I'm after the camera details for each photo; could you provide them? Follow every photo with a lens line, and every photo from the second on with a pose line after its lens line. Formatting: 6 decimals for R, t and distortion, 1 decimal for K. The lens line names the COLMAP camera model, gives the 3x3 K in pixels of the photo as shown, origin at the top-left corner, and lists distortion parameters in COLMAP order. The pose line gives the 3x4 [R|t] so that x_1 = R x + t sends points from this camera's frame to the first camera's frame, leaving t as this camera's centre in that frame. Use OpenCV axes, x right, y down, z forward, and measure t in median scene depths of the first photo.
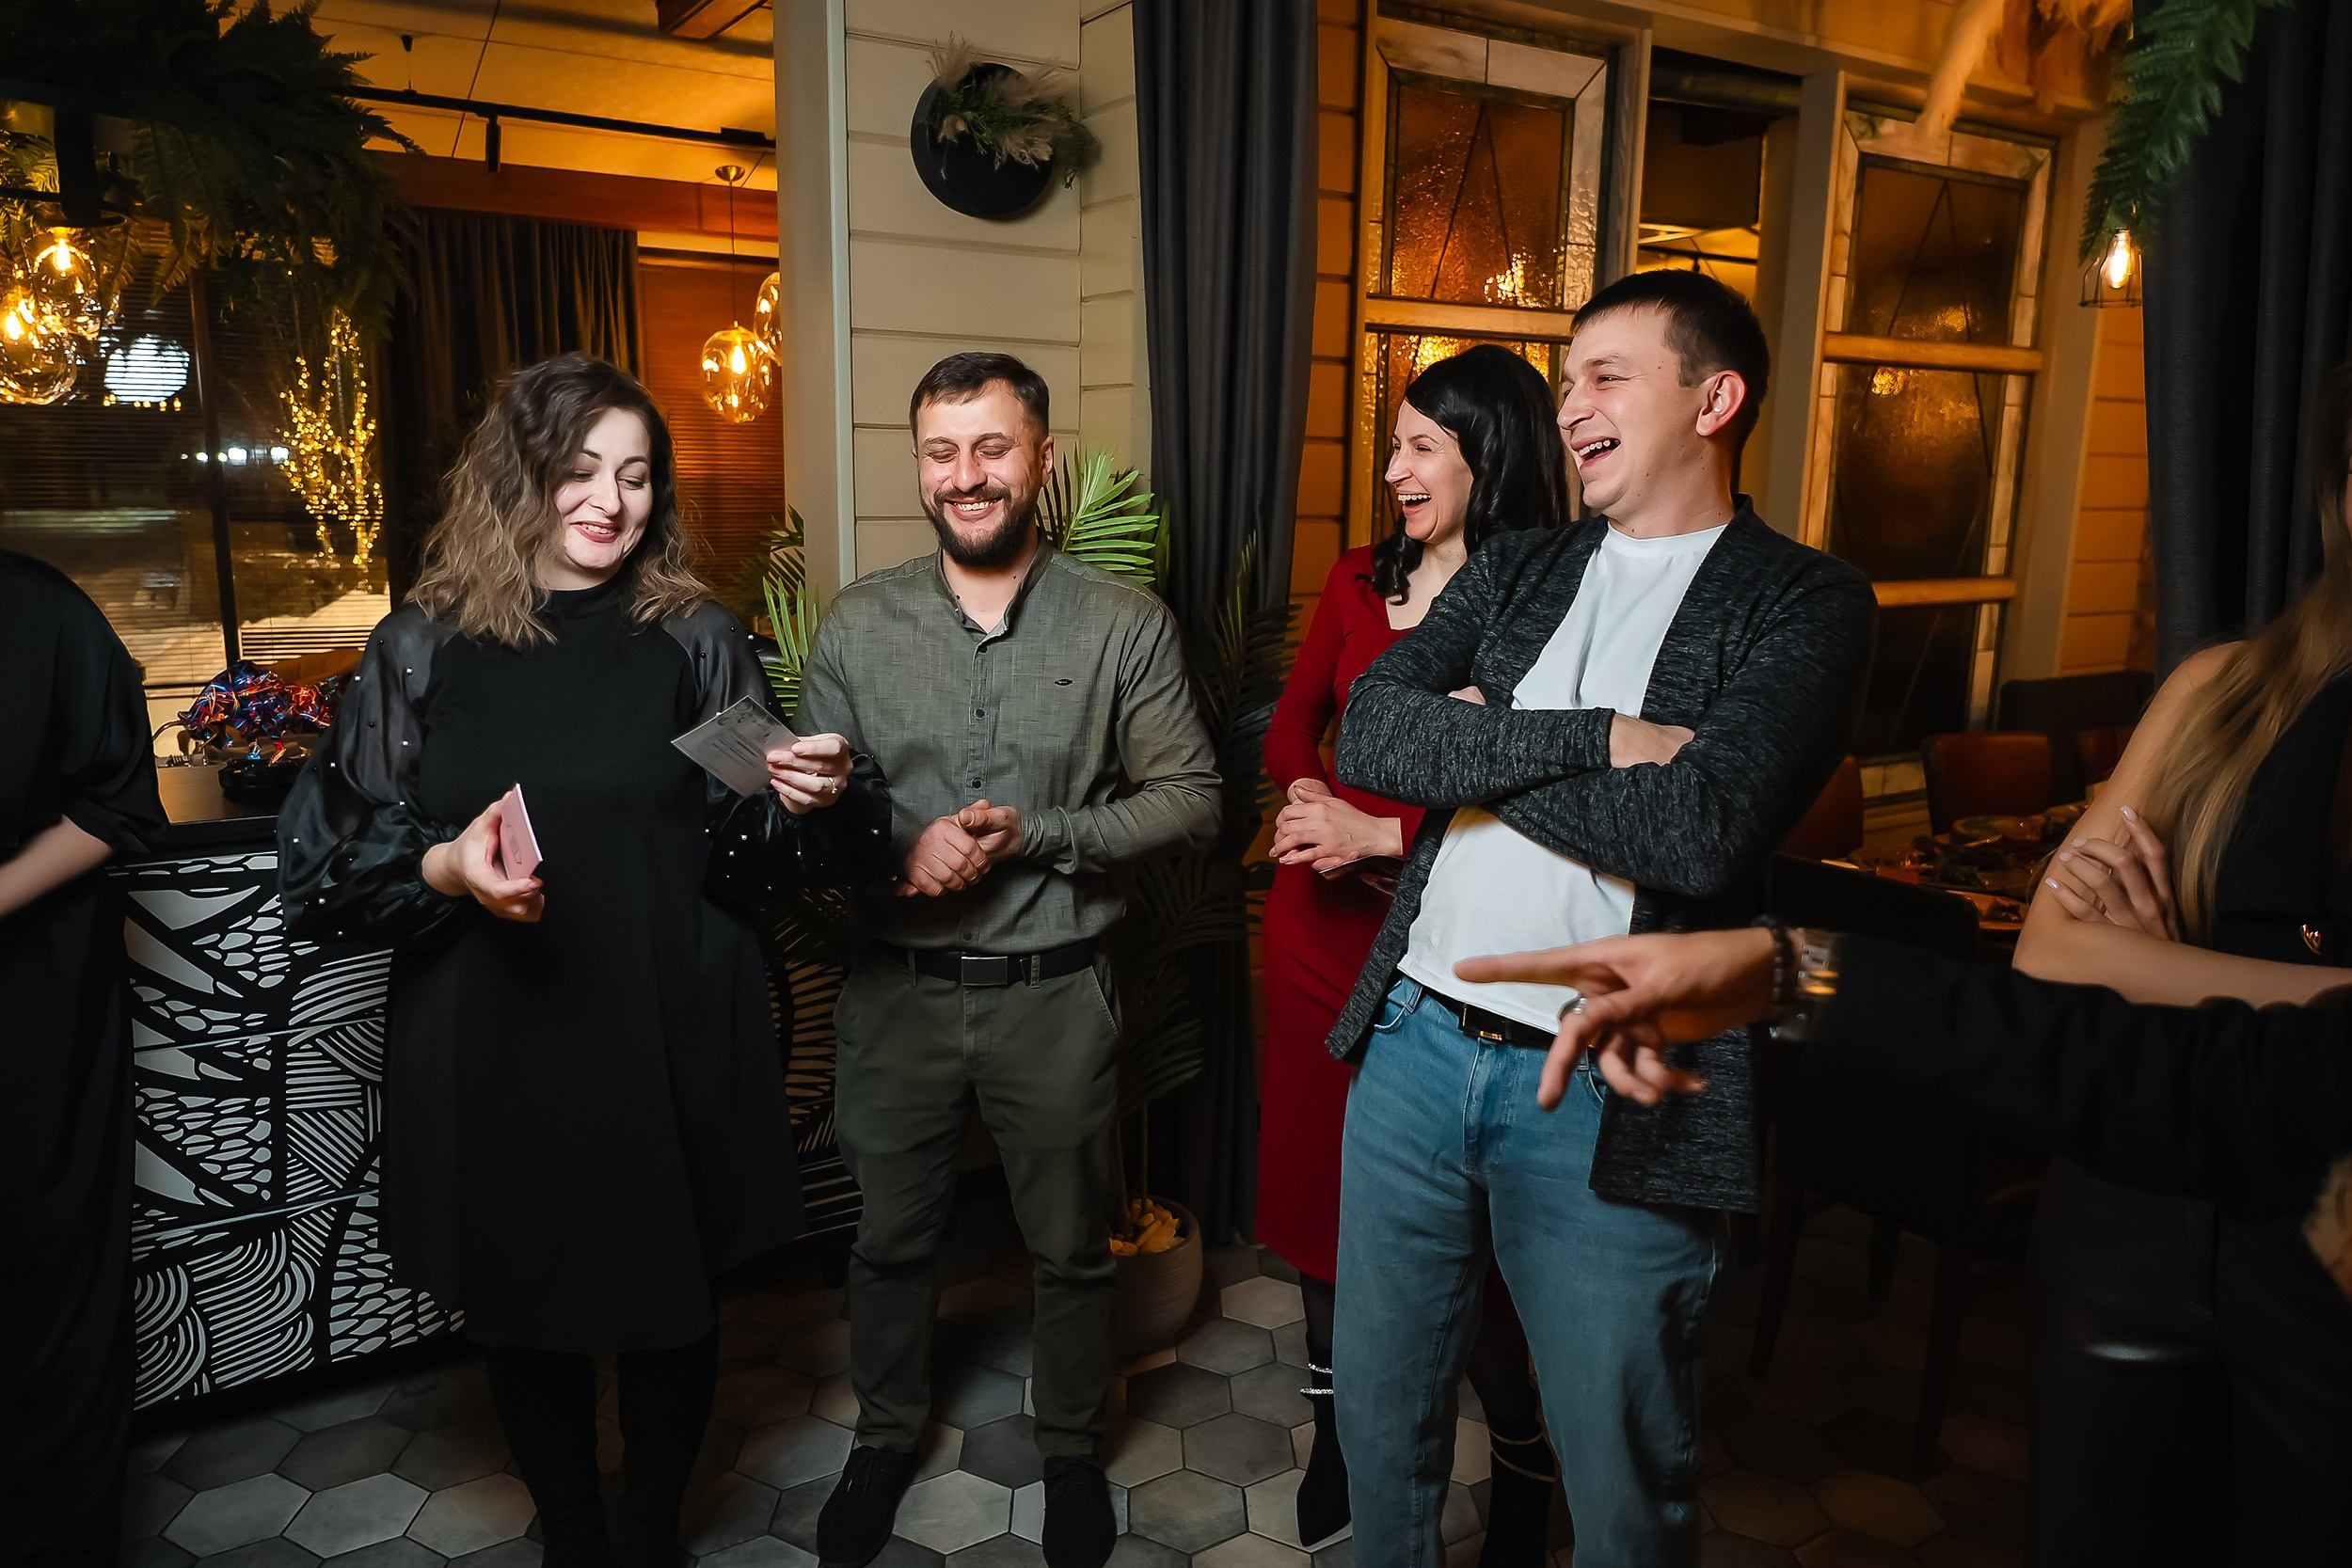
lens RADIAL K [[1598.7, 0, 1176.0], [0, 1598.7, 784.0], [0, 0, 1]] dist [-0.002375, -0.001321]
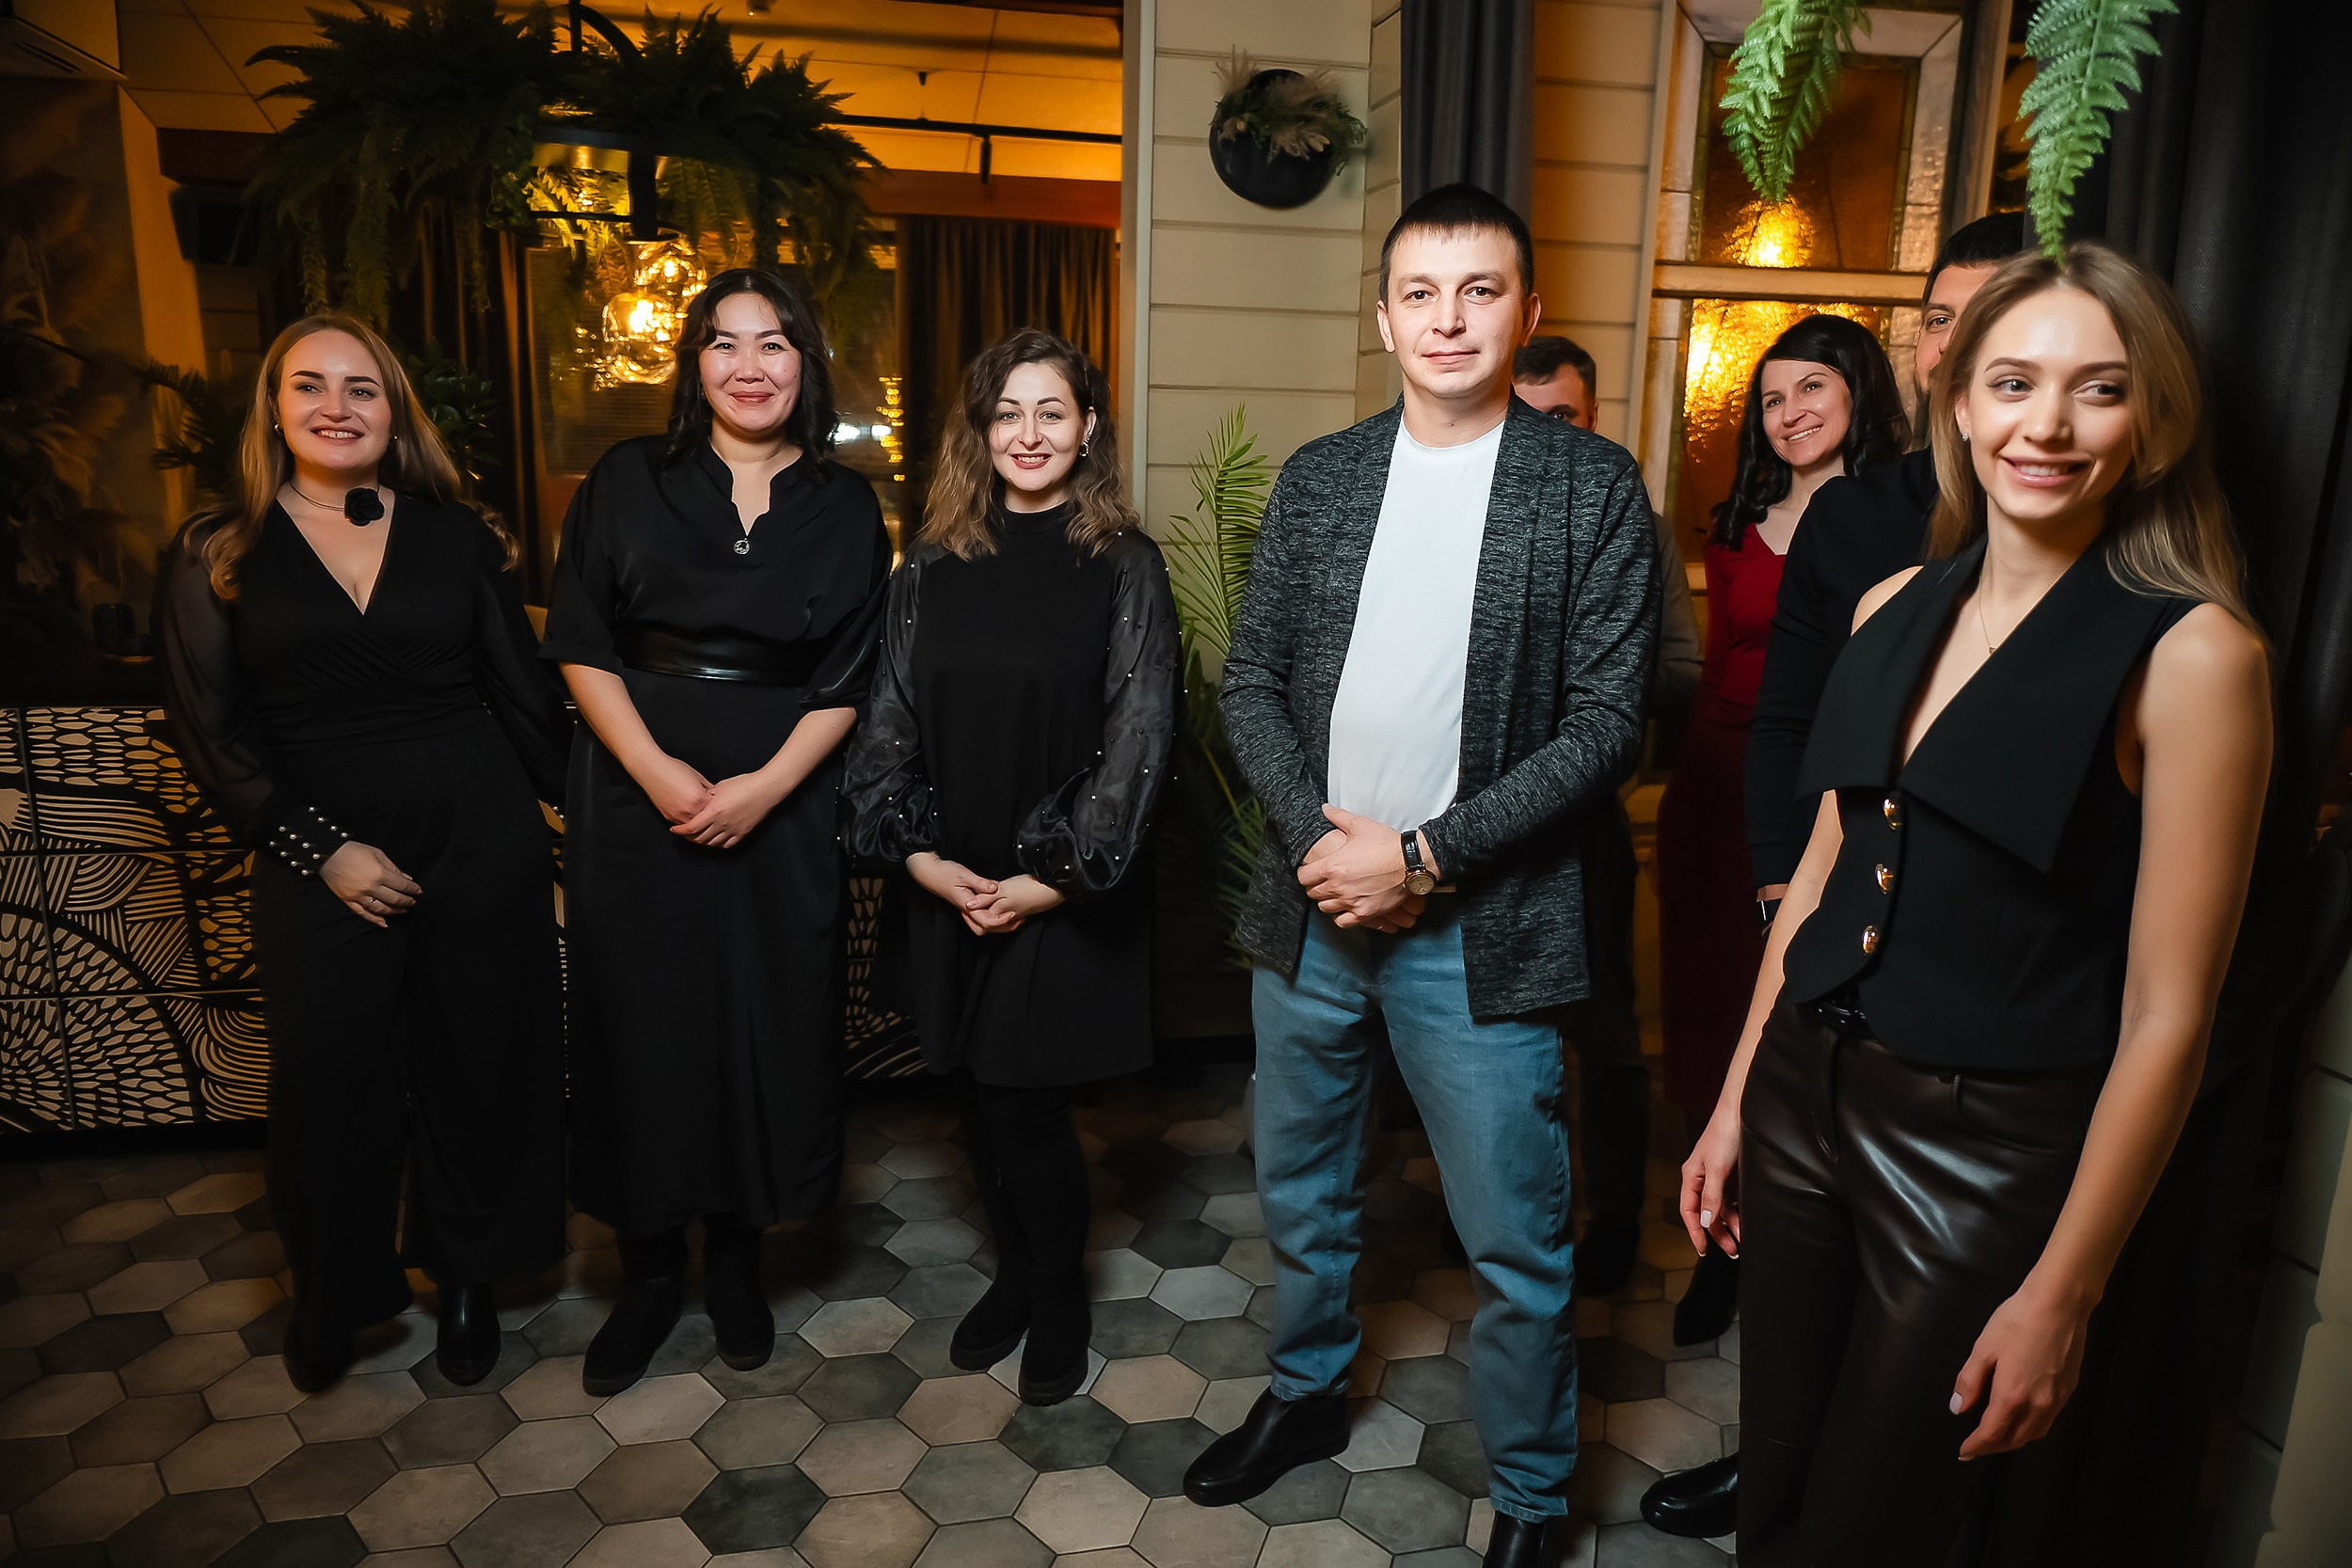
lens RADIAL K [[1550.5, 0, 1176.0], [0, 1550.5, 784.0], [0, 0, 1]] dist [0.002339, -0.002817]
pose [[0.943977, 0.076604, -0.320996, 0.164156], [-0.071841, 0.997059, 0.026676, 0.029667], [0.322096, -0.002120, 0.946705, -0.064618]]
